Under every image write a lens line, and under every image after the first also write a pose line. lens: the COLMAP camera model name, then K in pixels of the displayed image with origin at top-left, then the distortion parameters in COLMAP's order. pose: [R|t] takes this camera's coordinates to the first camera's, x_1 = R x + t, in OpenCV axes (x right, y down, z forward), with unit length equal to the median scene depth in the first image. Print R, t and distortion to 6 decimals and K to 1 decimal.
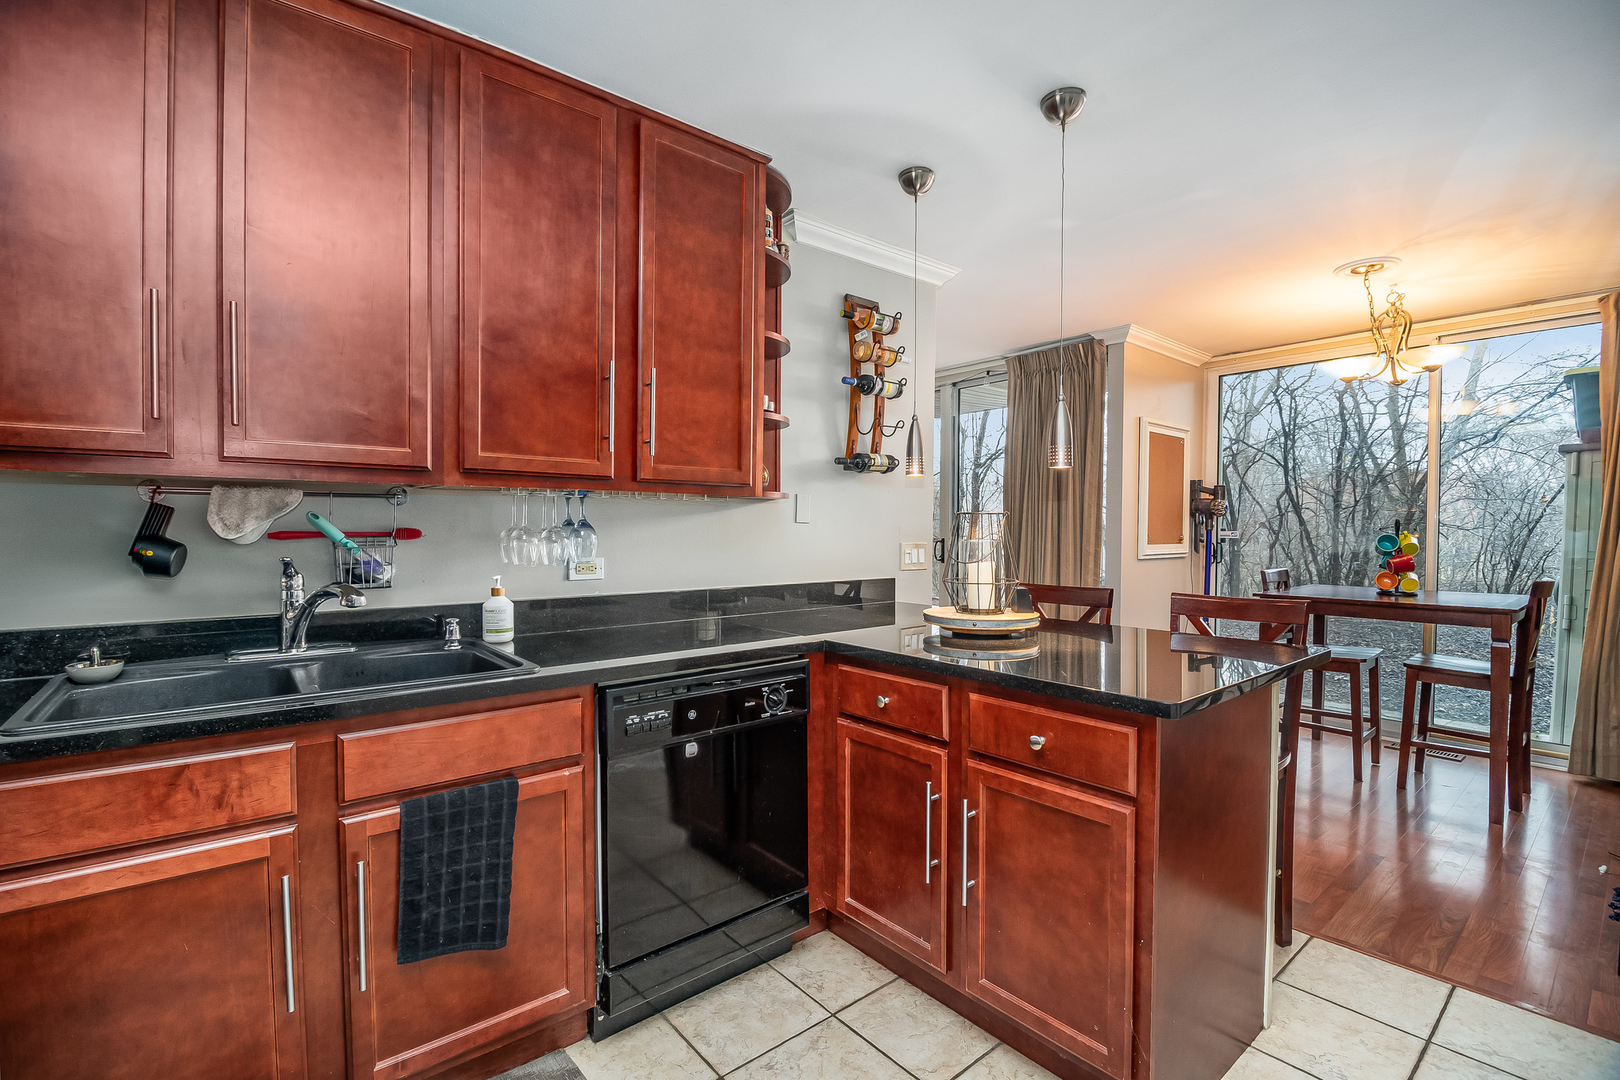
lens RADIAL K [[706.3, 0, 812.6], [0, 706.3, 533.5], [0, 0, 1]] dist [0.000032, -0.011544]
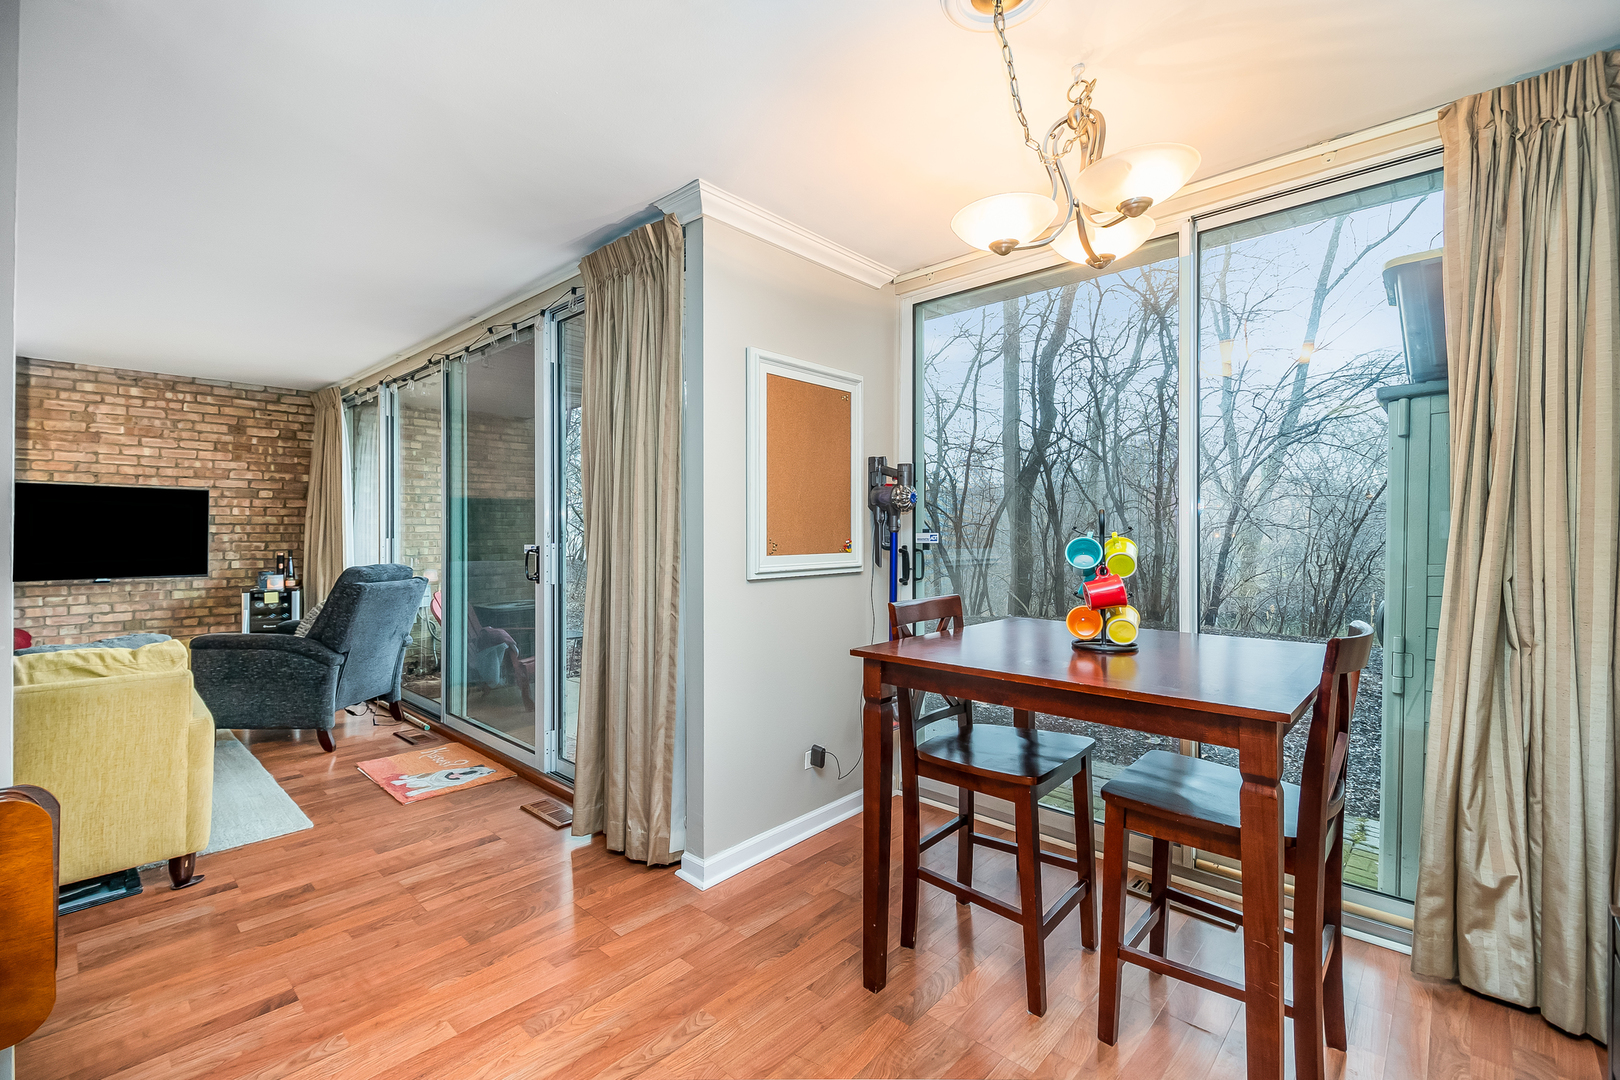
lens RADIAL K [[687.1, 0, 808.5], [0, 687.1, 516.2], [0, 0, 1]] dist [0.011283, -0.000094]
pose [[0.992113, -0.001400, 0.125336, 0.408237], [0.004693, 0.999651, -0.025984, -0.003377], [-0.125256, 0.026368, 0.991774, 0.376409]]
